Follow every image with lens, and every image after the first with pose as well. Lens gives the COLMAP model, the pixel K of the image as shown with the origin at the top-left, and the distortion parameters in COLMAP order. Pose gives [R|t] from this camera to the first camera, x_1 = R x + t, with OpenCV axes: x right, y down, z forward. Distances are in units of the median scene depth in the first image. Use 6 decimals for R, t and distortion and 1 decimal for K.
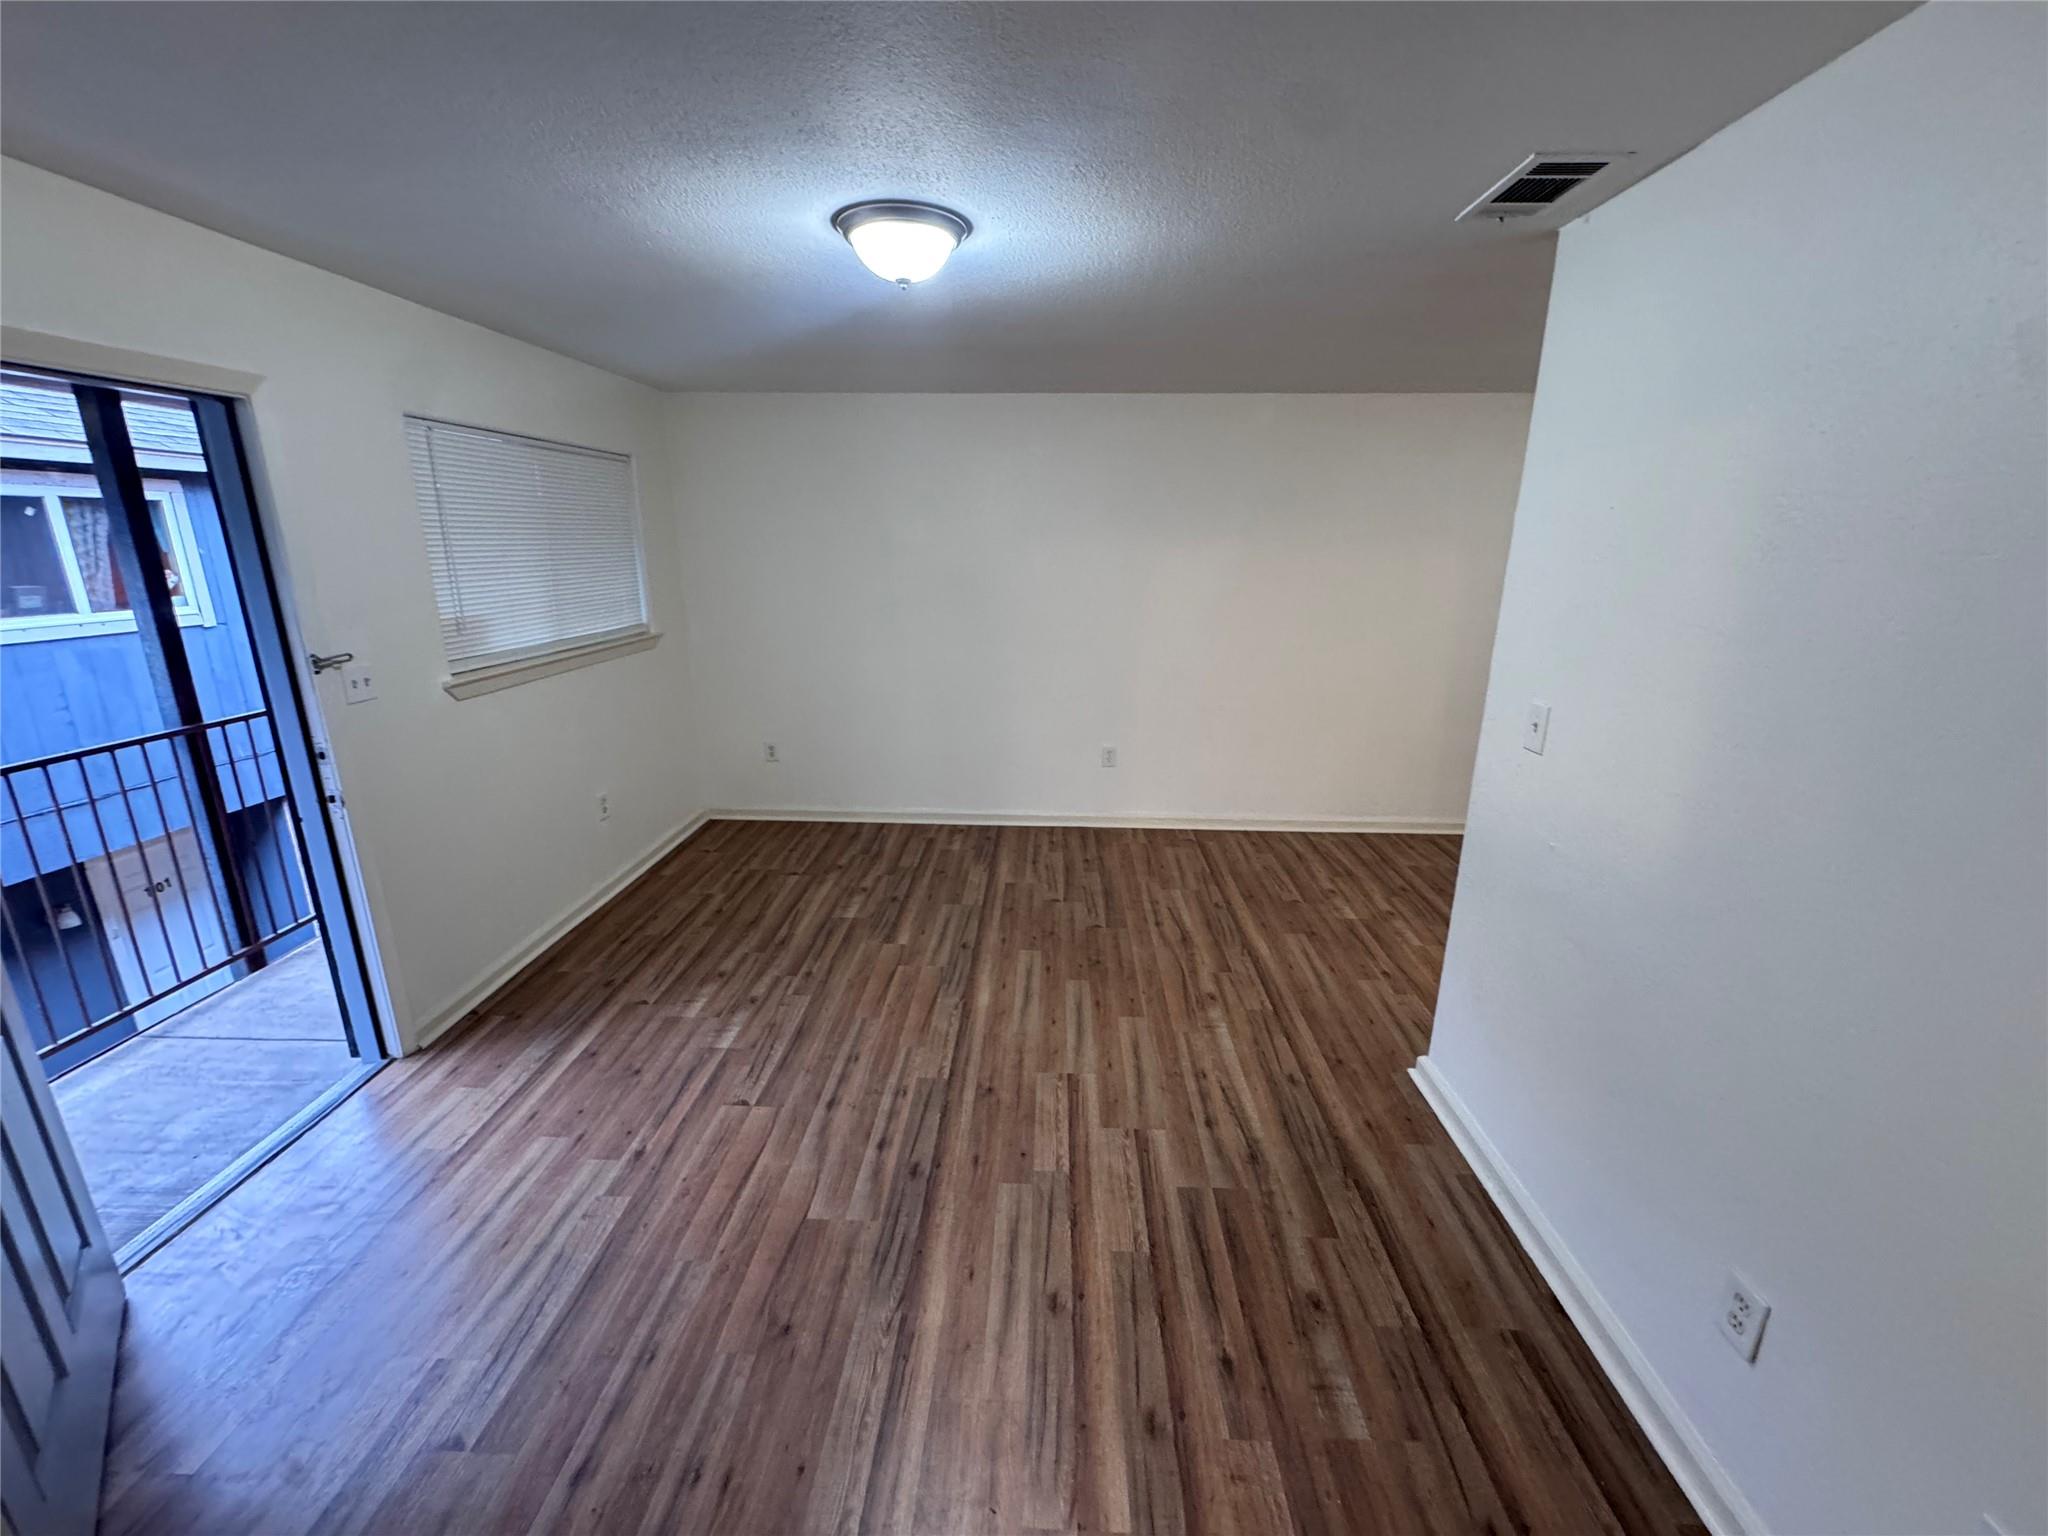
lens RADIAL K [[820.2, 0, 1022.6], [0, 820.2, 766.8], [0, 0, 1]] dist [-0.003466, 0.000108]
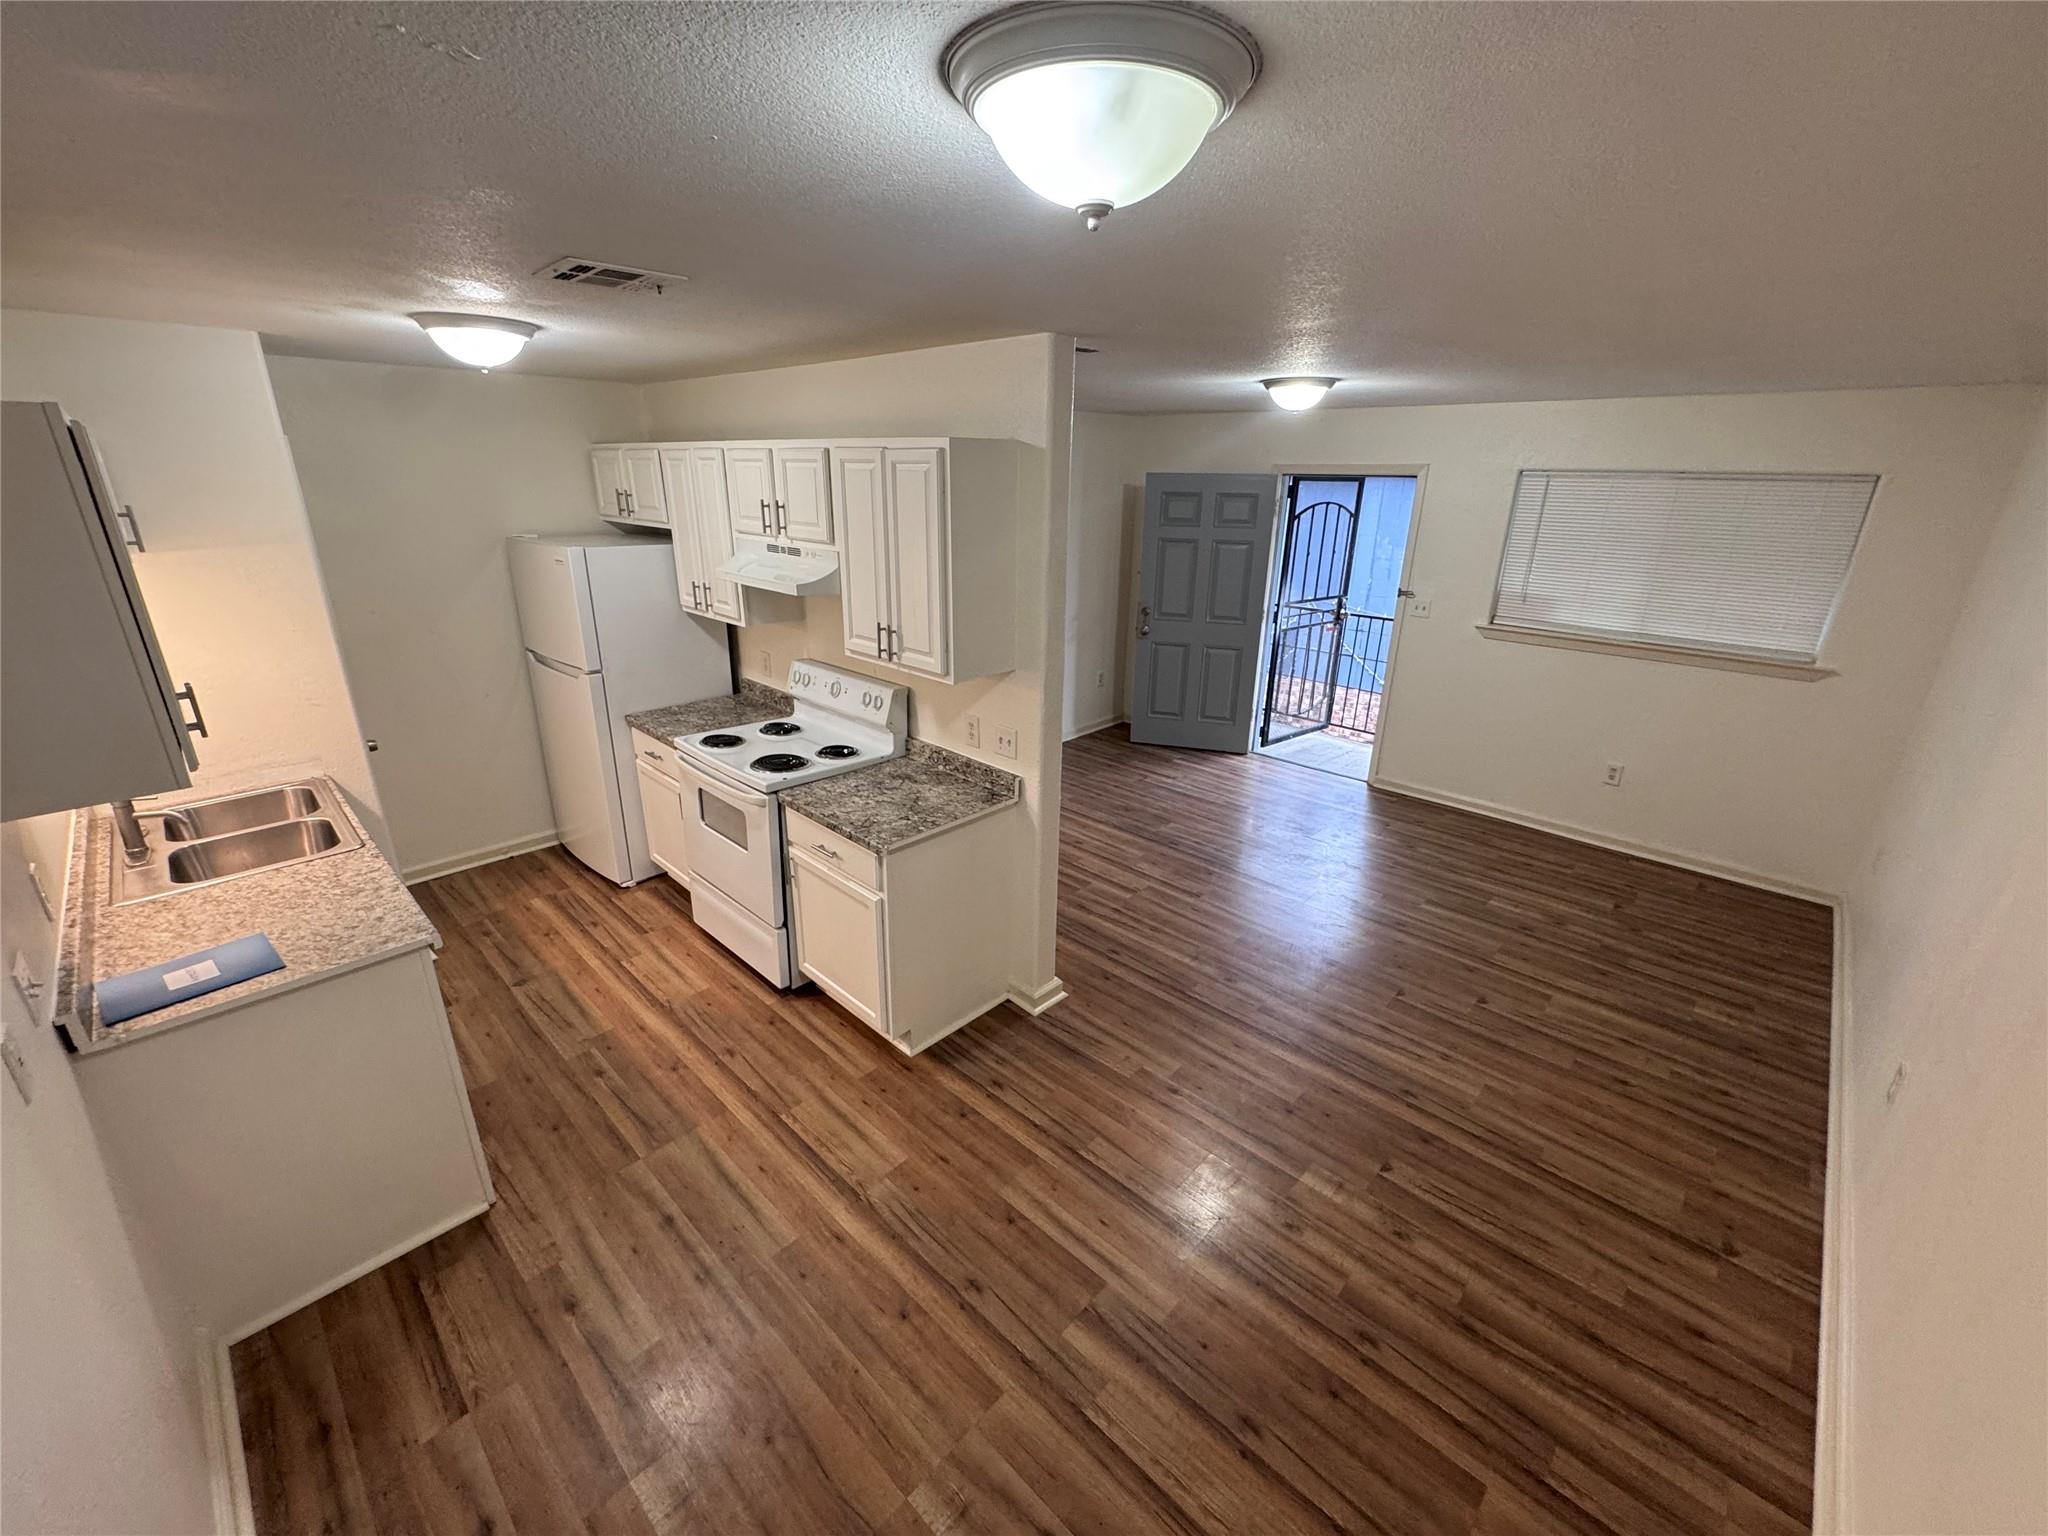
lens RADIAL K [[820.2, 0, 1022.6], [0, 820.2, 766.8], [0, 0, 1]] dist [-0.003466, 0.000108]
pose [[-0.657342, 0.243210, -0.713267, 1.192585], [-0.221245, 0.842496, 0.491173, -0.469784], [0.720383, 0.480676, -0.499999, 1.269666]]
